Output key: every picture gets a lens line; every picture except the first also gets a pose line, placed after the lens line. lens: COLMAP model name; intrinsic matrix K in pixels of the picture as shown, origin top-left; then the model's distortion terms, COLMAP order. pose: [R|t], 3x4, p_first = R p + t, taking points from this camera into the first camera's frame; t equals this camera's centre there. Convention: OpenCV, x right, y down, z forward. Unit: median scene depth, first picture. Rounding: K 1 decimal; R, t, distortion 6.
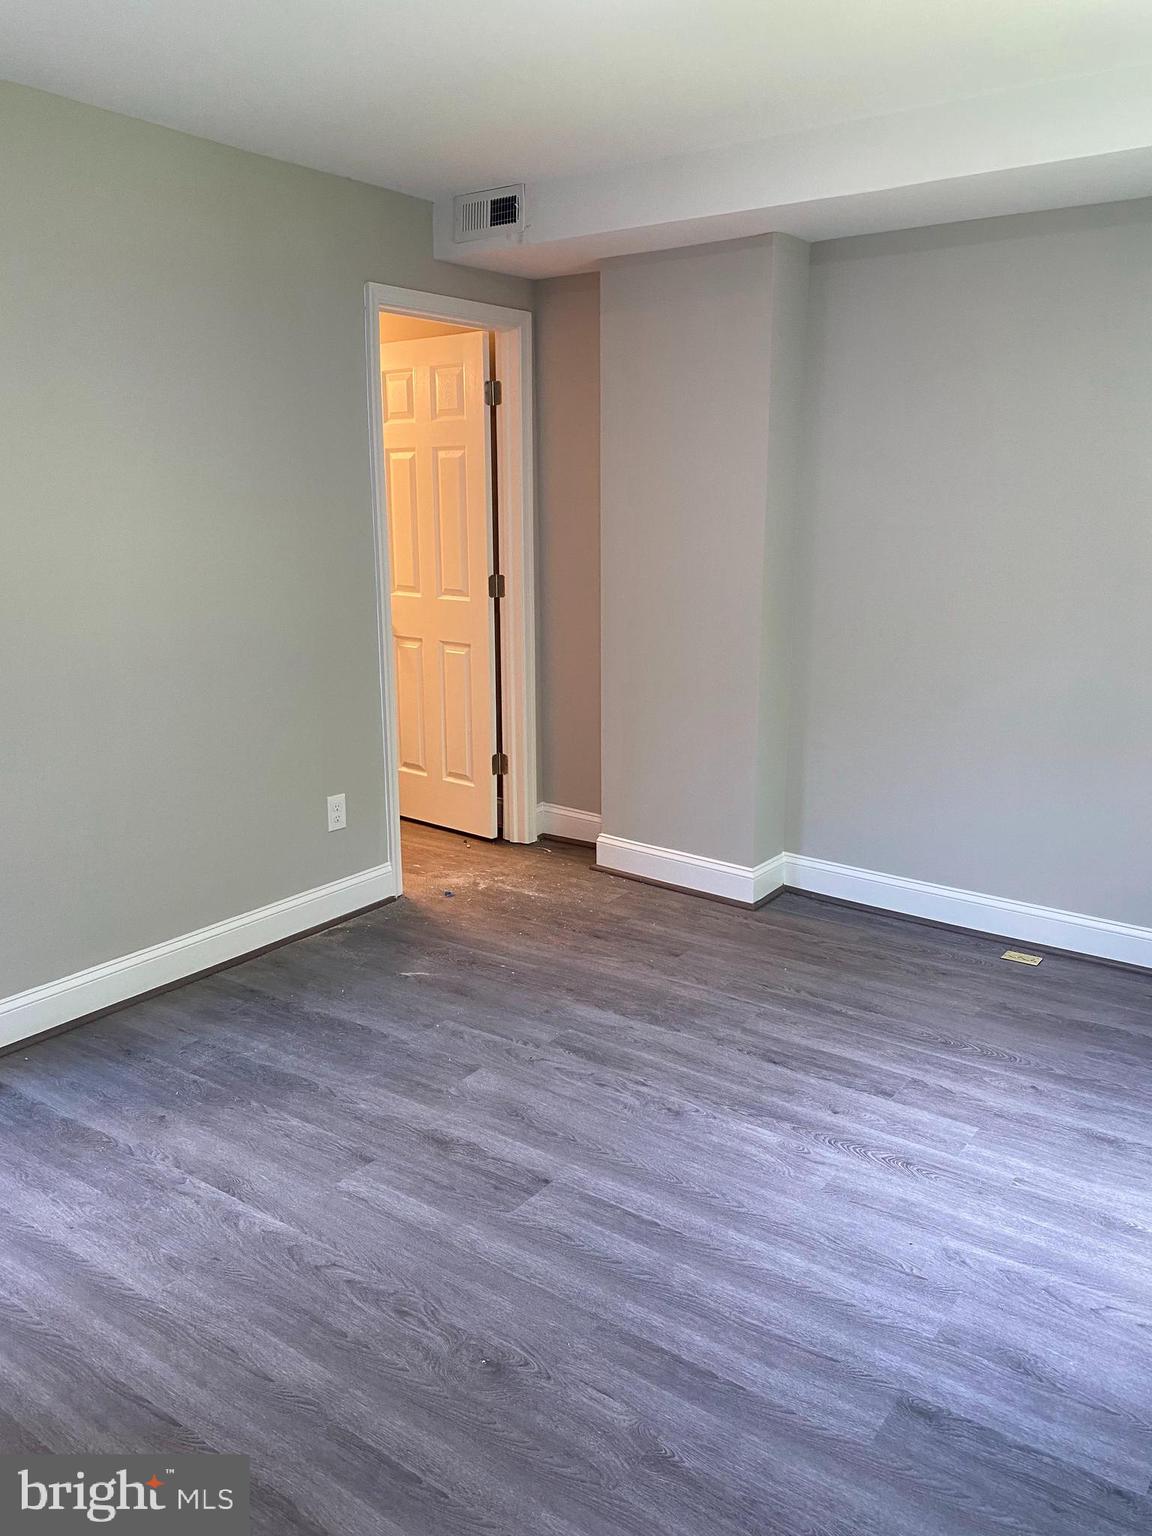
lens RADIAL K [[1173.0, 0, 594.0], [0, 1173.0, 768.6], [0, 0, 1]] dist [0.034520, -0.002686]
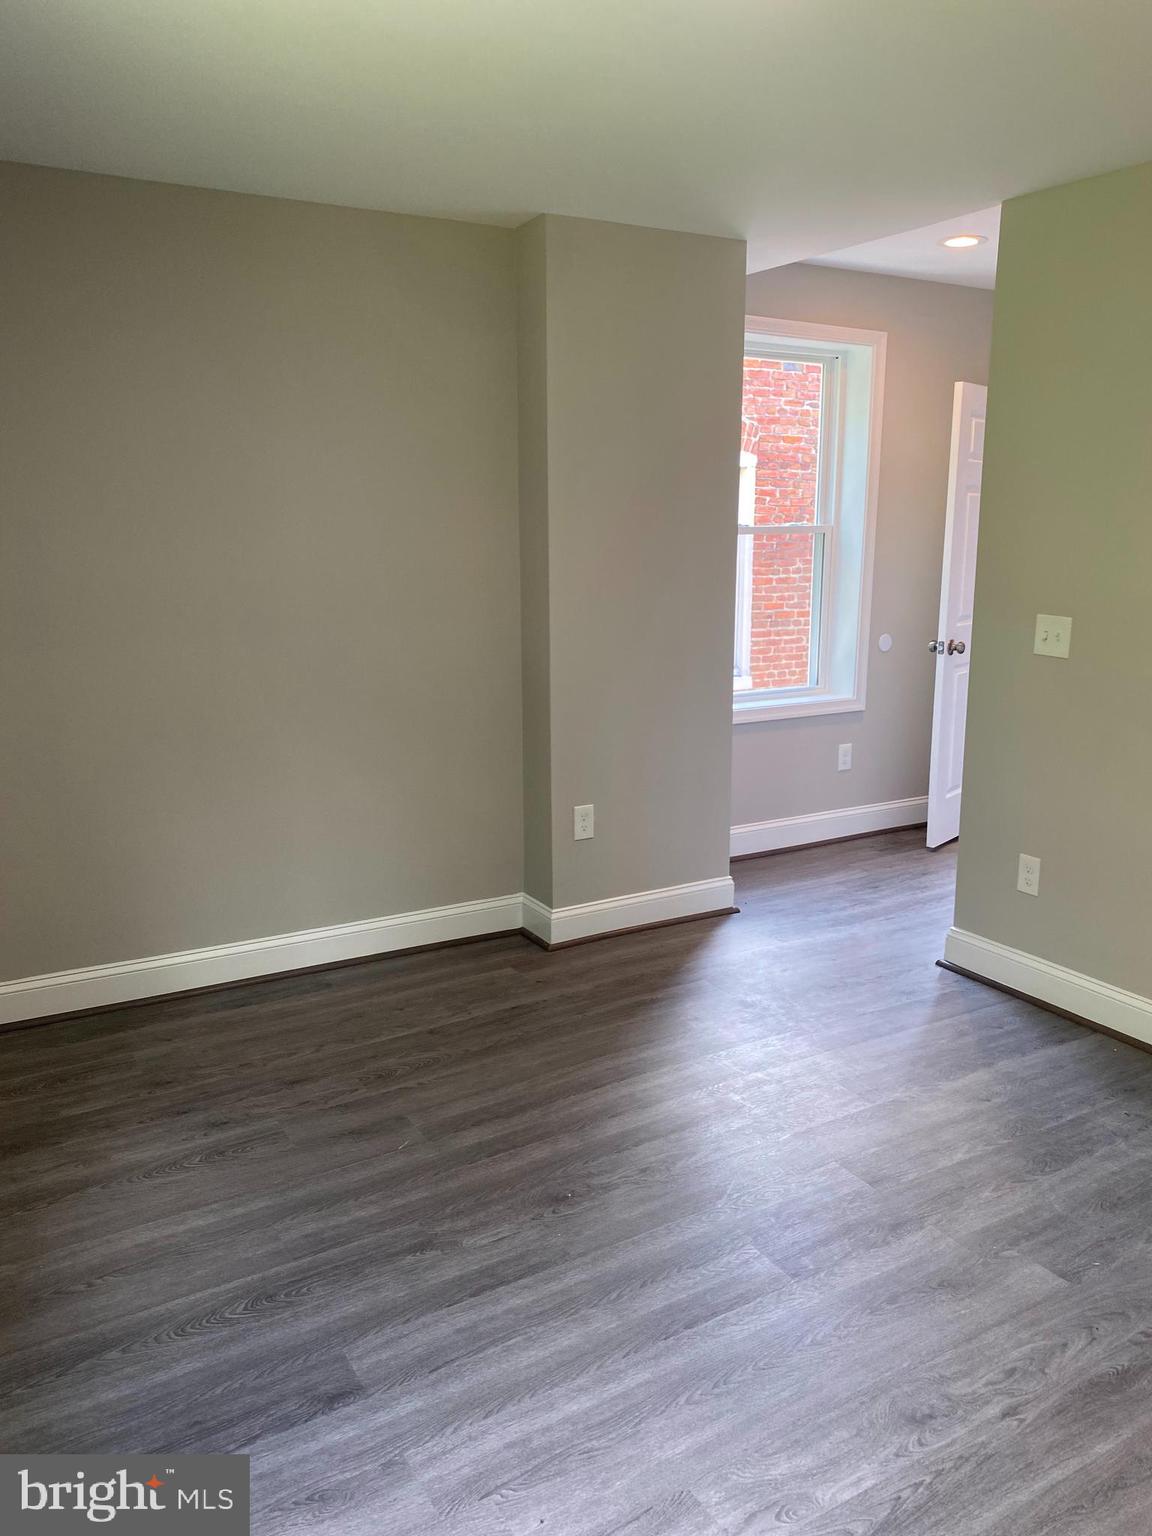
lens RADIAL K [[1173.0, 0, 594.0], [0, 1173.0, 768.6], [0, 0, 1]] dist [0.034520, -0.002686]
pose [[-0.388011, 0.191922, -0.901451, 0.989272], [-0.210657, 0.933720, 0.289465, -0.326578], [0.897258, 0.302213, -0.321864, 1.308333]]
